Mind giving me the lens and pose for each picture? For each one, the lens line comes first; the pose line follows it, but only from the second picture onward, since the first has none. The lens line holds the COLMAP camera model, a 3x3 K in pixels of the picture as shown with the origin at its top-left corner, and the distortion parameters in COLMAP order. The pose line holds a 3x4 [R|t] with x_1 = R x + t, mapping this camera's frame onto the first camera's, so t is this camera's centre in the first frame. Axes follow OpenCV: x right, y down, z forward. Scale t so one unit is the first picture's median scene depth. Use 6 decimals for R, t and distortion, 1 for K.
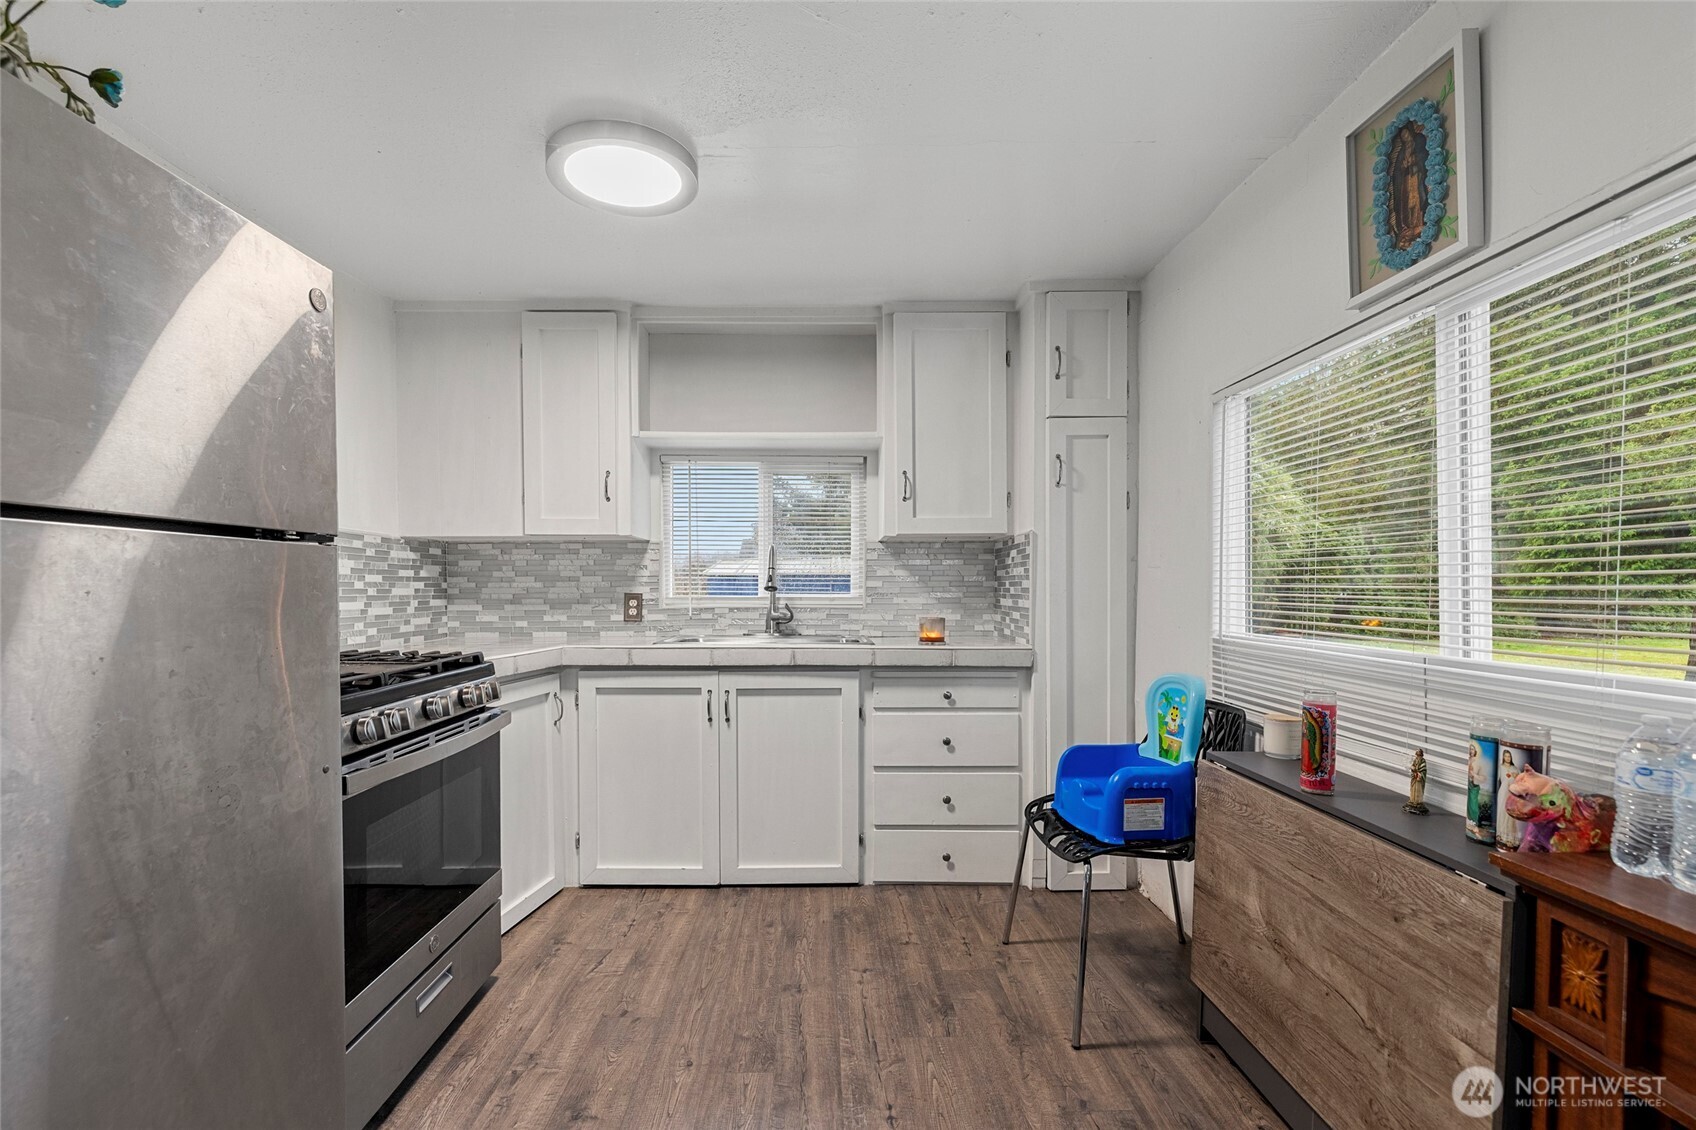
lens RADIAL K [[727.8, 0, 837.7], [0, 727.8, 591.8], [0, 0, 1]] dist [-0.000162, -0.000344]
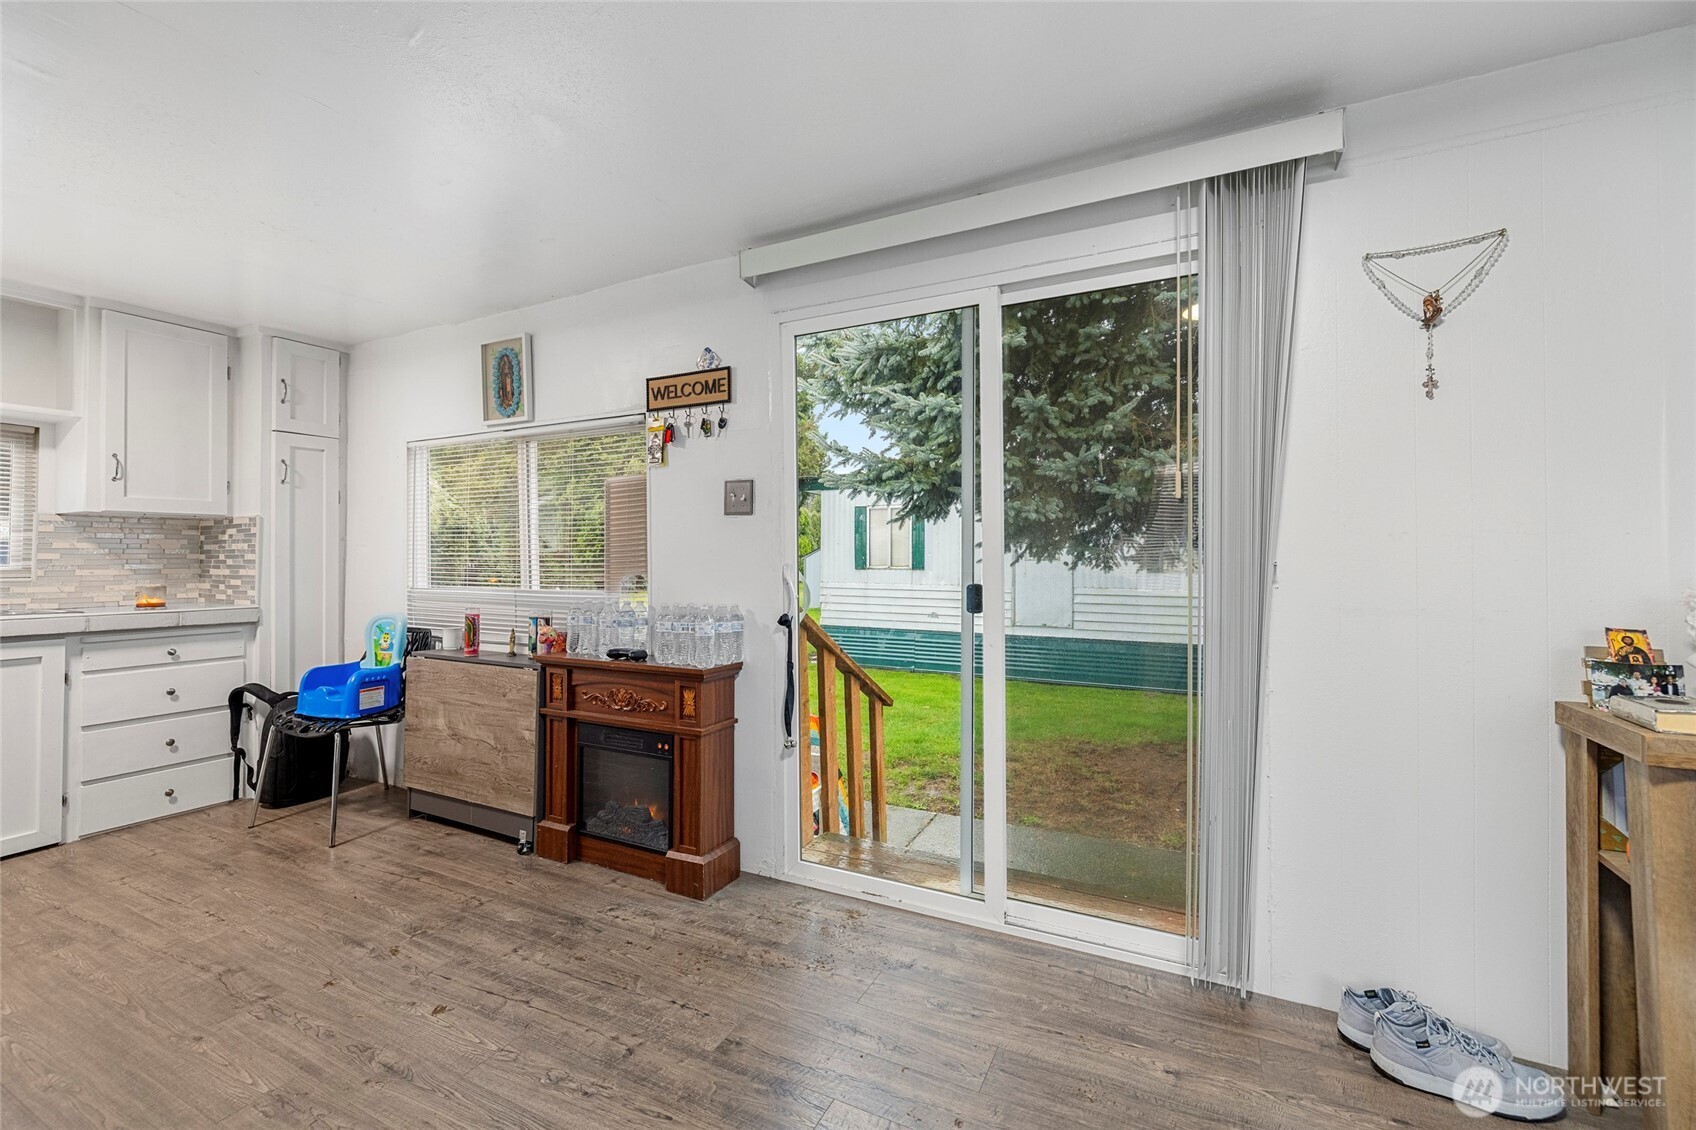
lens RADIAL K [[758.4, 0, 848.0], [0, 758.4, 565.0], [0, 0, 1]] dist [-0.001070, -0.000238]
pose [[0.478530, -0.008379, 0.878031, -0.422772], [0.006839, 0.999960, 0.005815, 0.003127], [-0.878044, 0.003222, 0.478568, -0.571991]]
